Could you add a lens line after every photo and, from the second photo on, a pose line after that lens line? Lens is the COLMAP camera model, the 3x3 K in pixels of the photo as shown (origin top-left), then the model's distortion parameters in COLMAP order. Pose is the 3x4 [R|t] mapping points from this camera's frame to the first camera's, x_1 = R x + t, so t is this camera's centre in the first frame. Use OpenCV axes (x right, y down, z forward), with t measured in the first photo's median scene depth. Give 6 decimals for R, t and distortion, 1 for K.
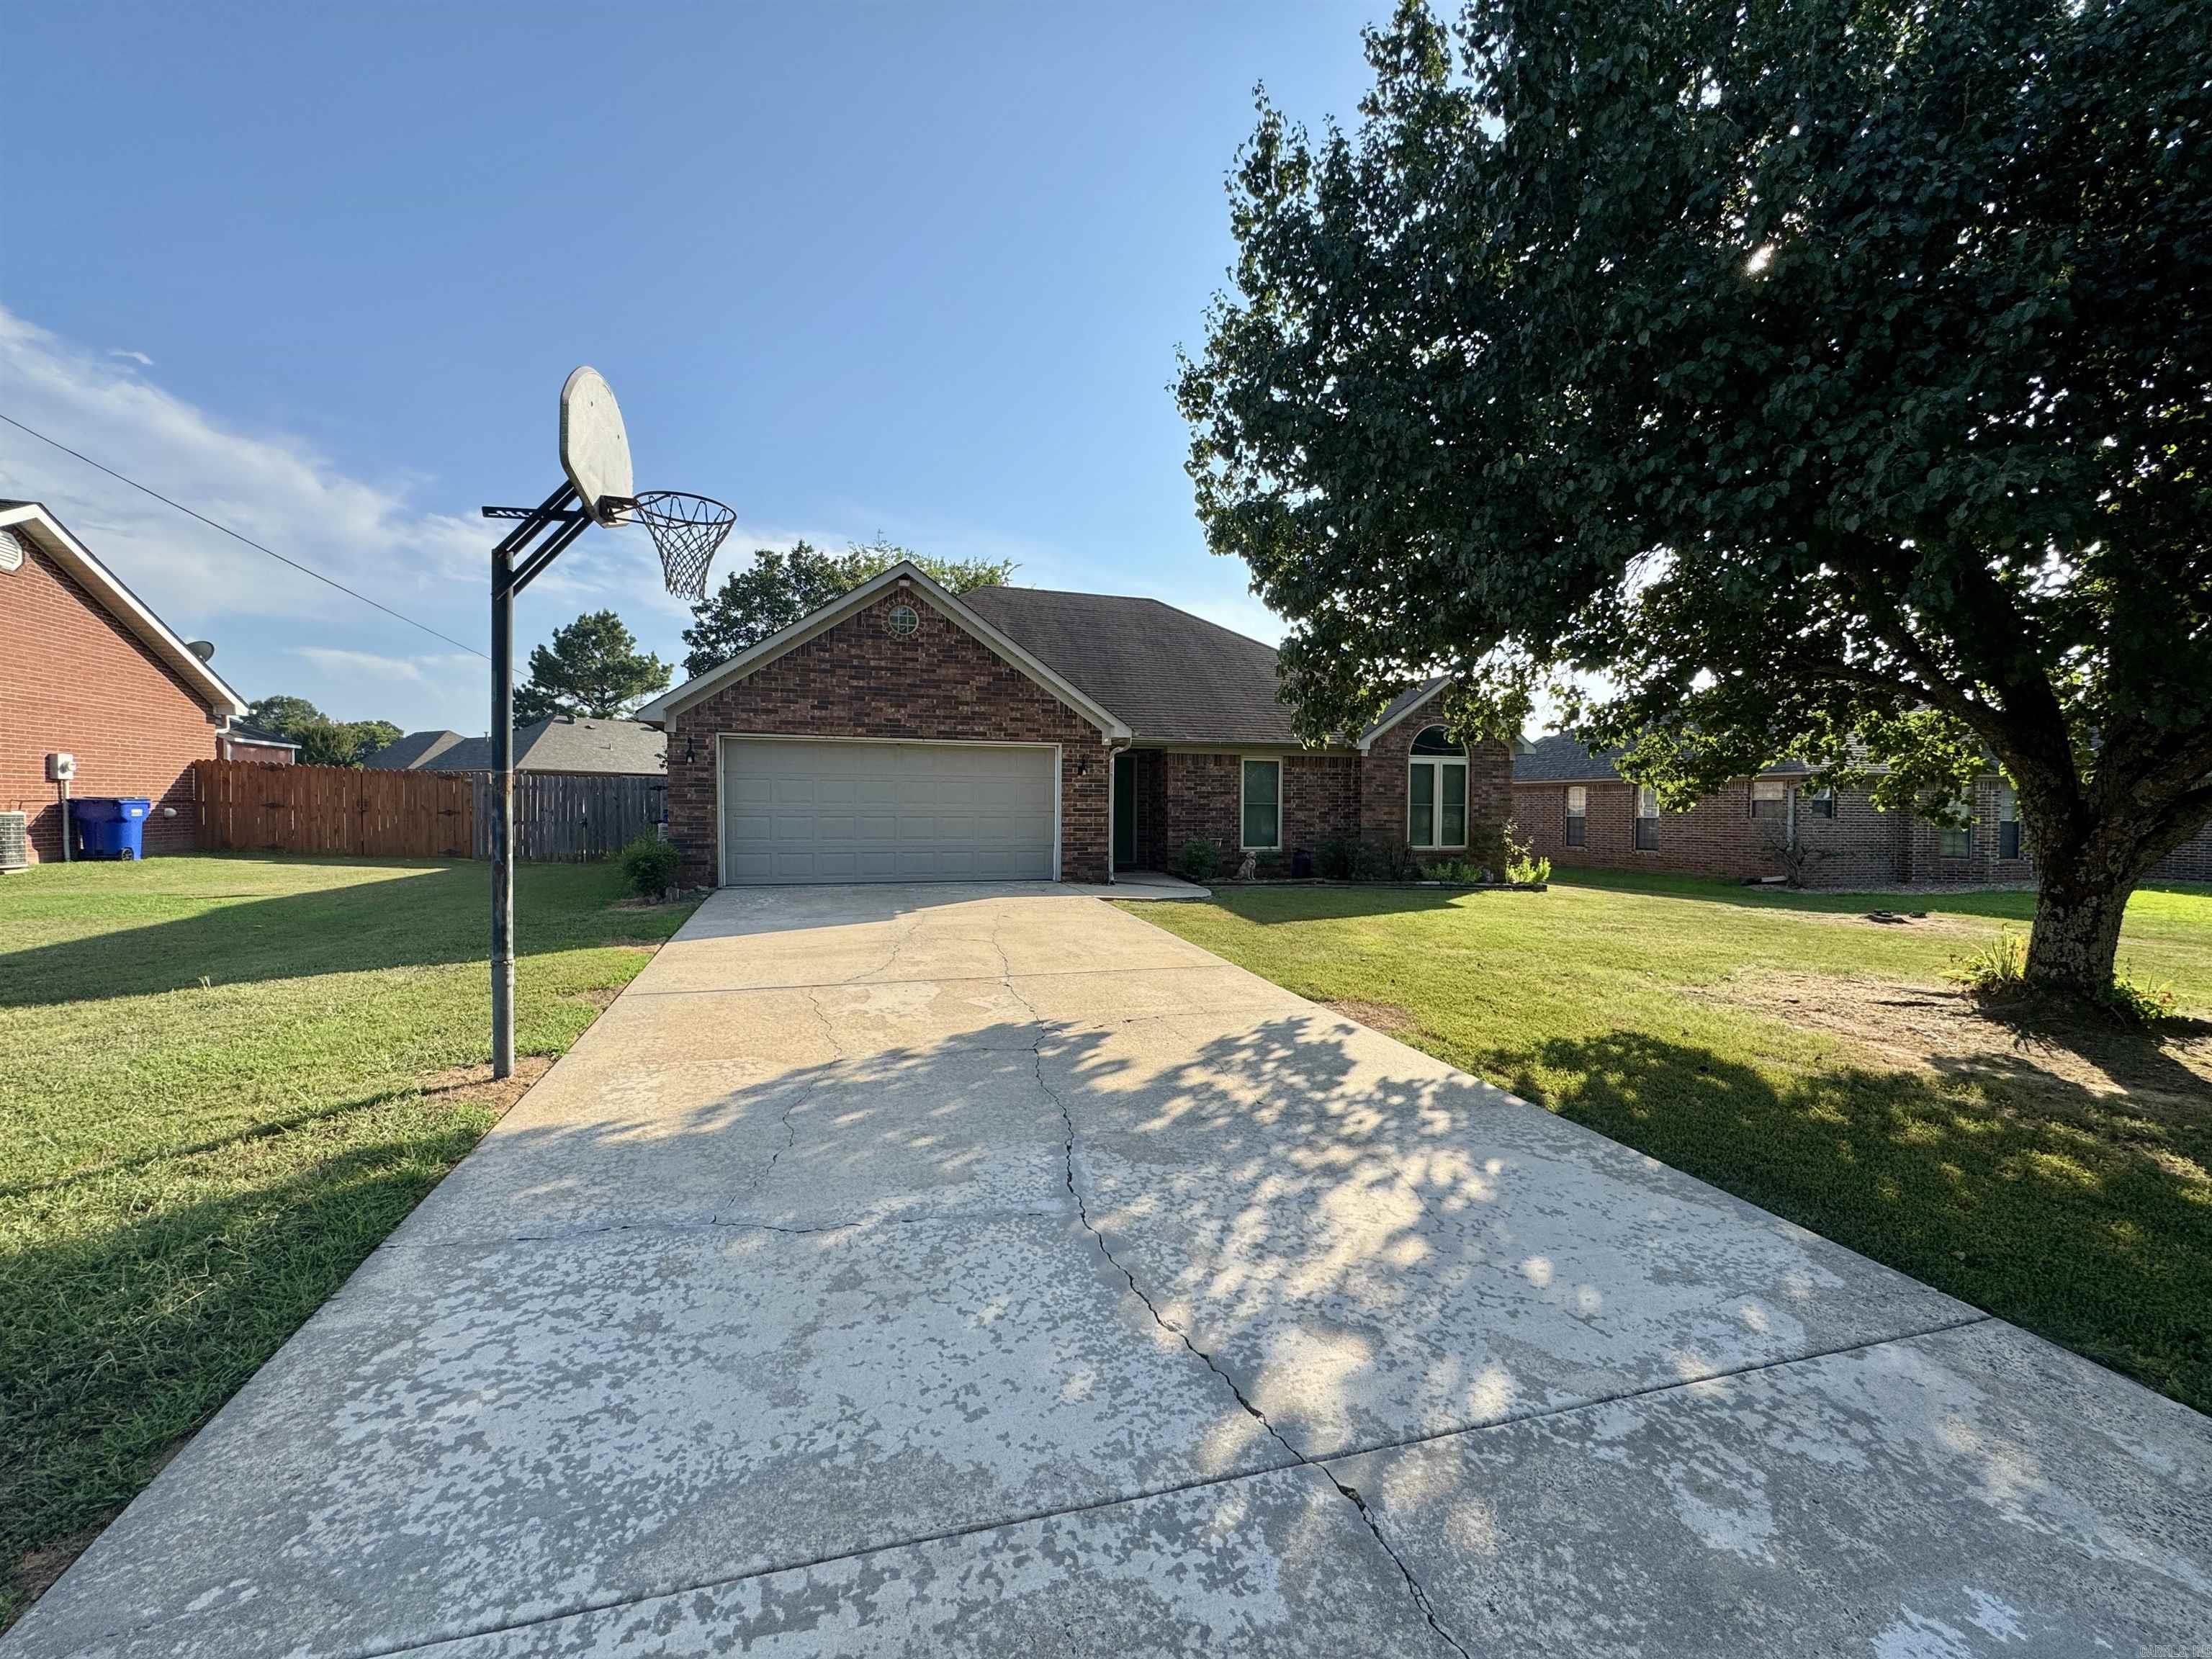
lens RADIAL K [[889.5, 0, 1107.7], [0, 889.5, 826.4], [0, 0, 1]] dist [-0.003316, 0.000729]
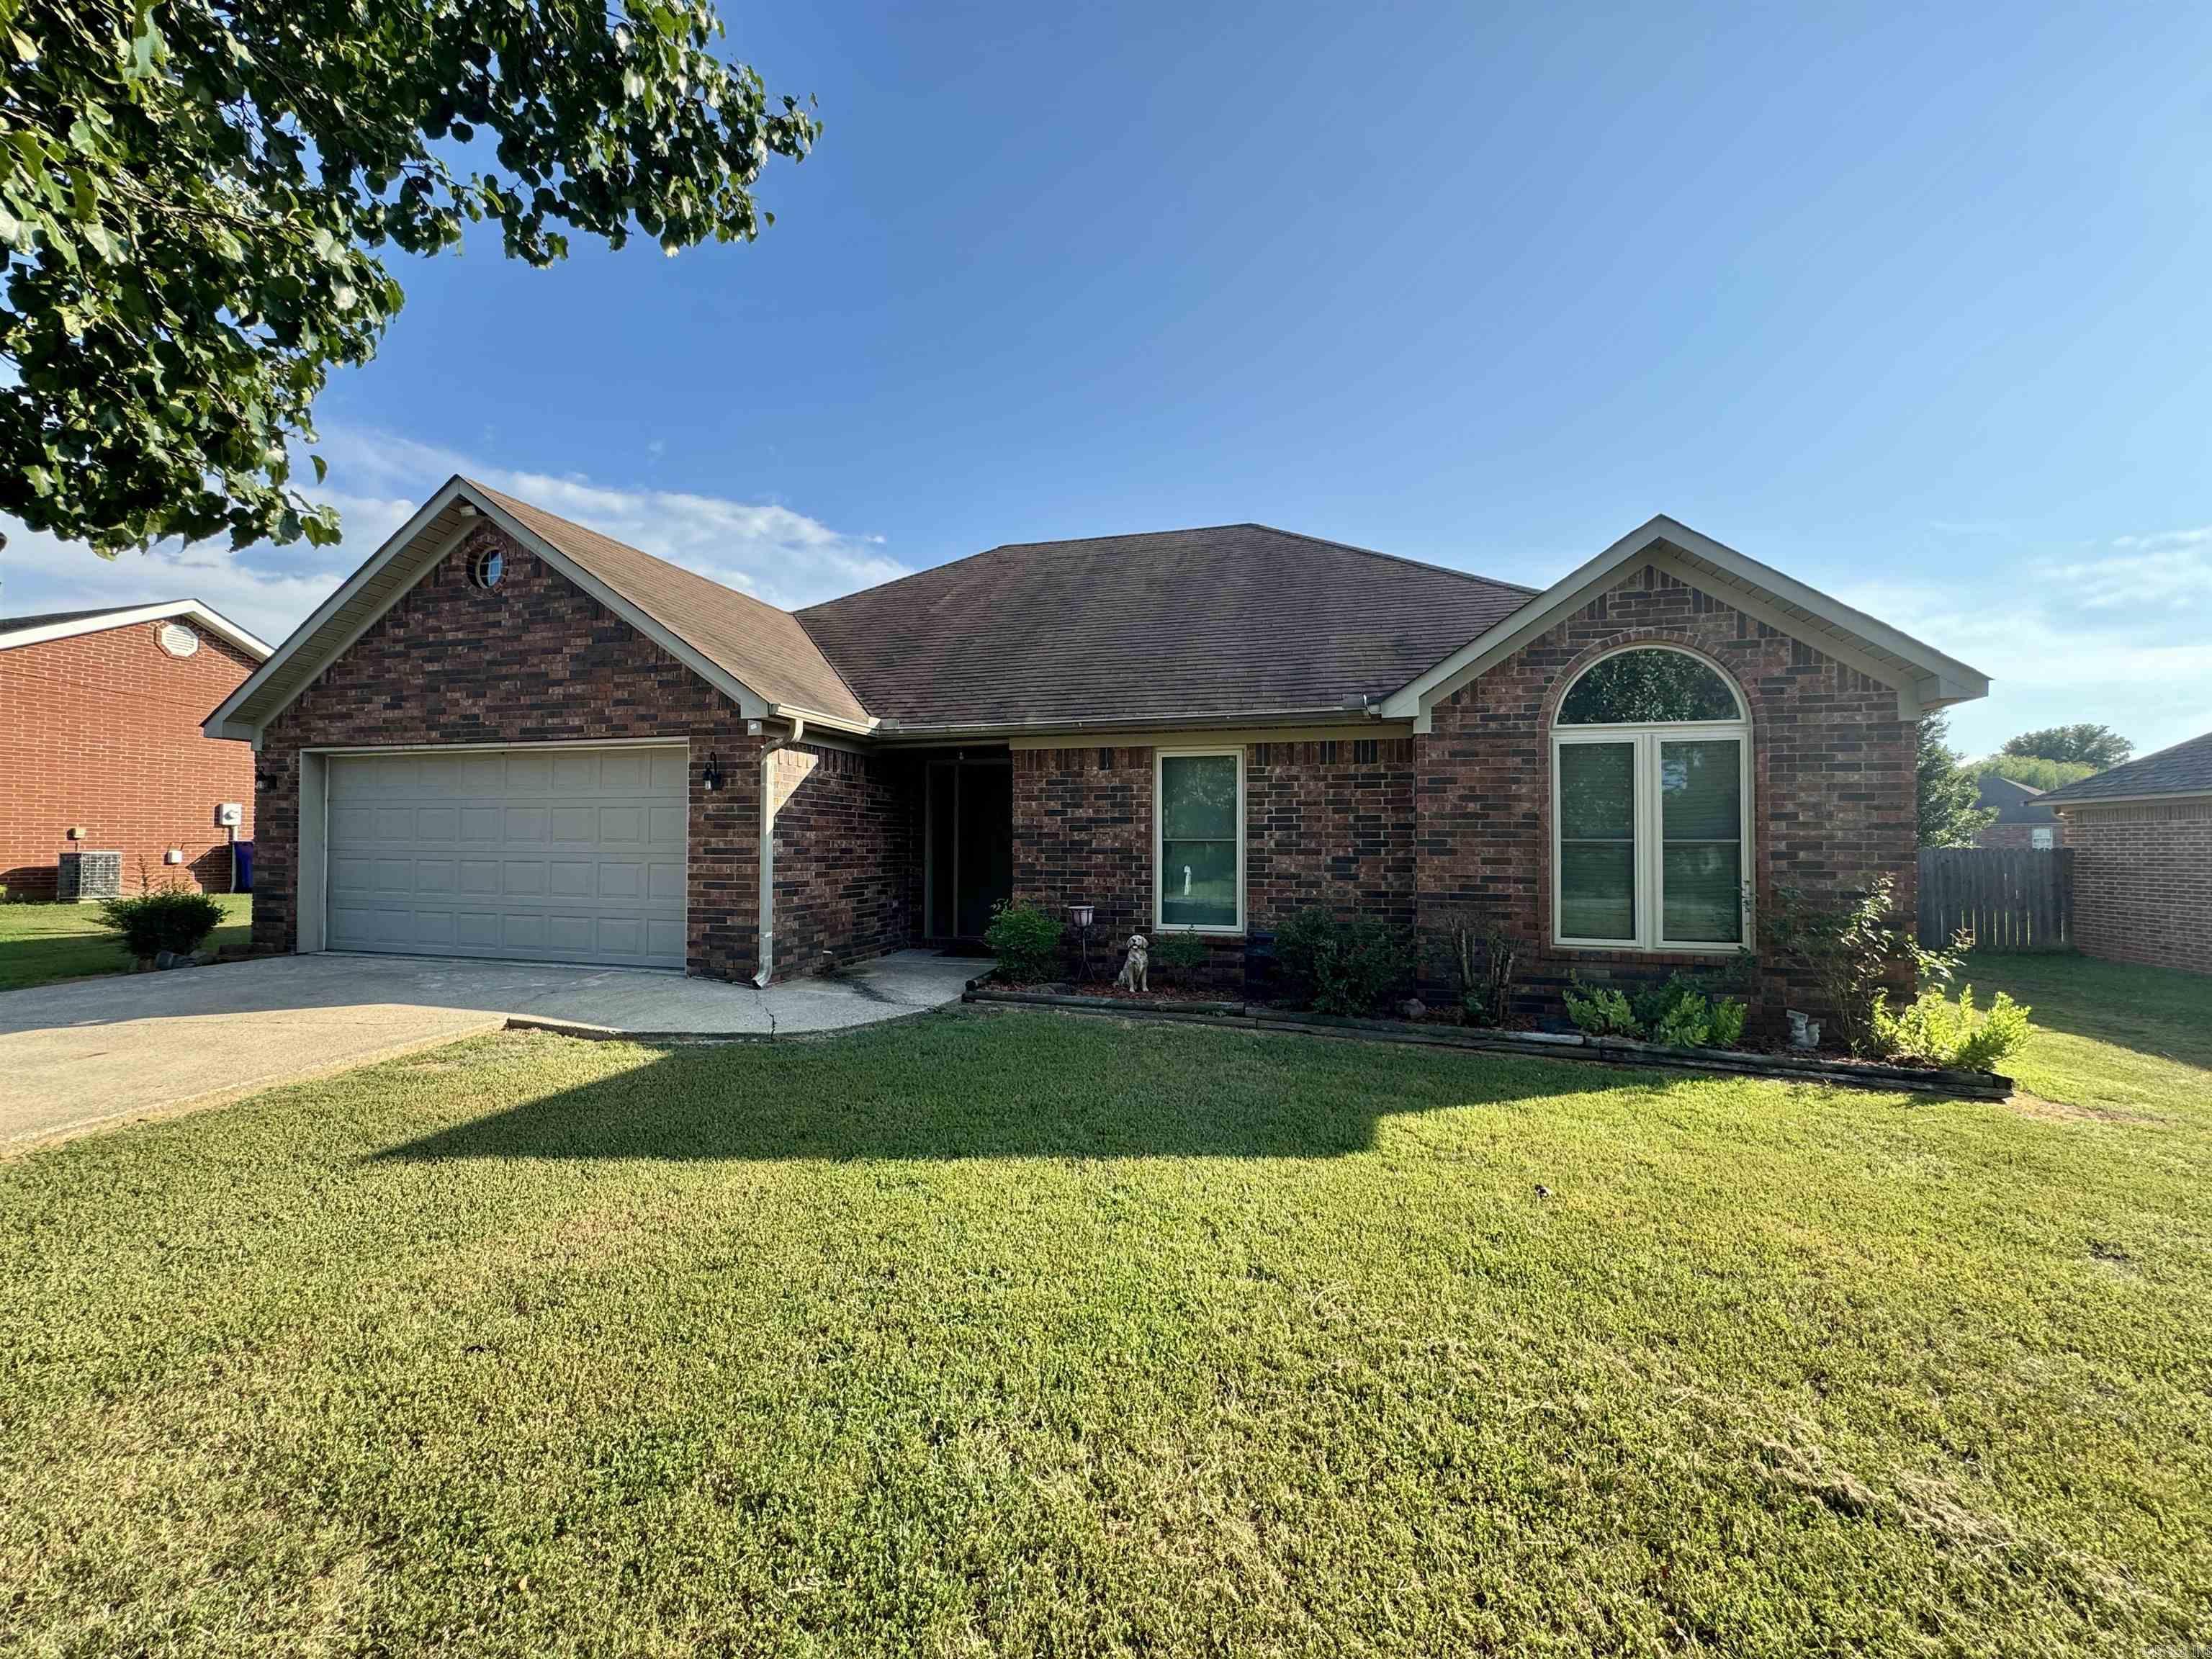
lens RADIAL K [[889.5, 0, 1105.2], [0, 889.5, 826.4], [0, 0, 1]] dist [-0.003316, 0.000729]
pose [[0.834245, -0.014338, -0.551208, 0.489480], [-0.012688, 0.998898, -0.045186, -0.011870], [0.551248, 0.044690, 0.833143, 0.658388]]
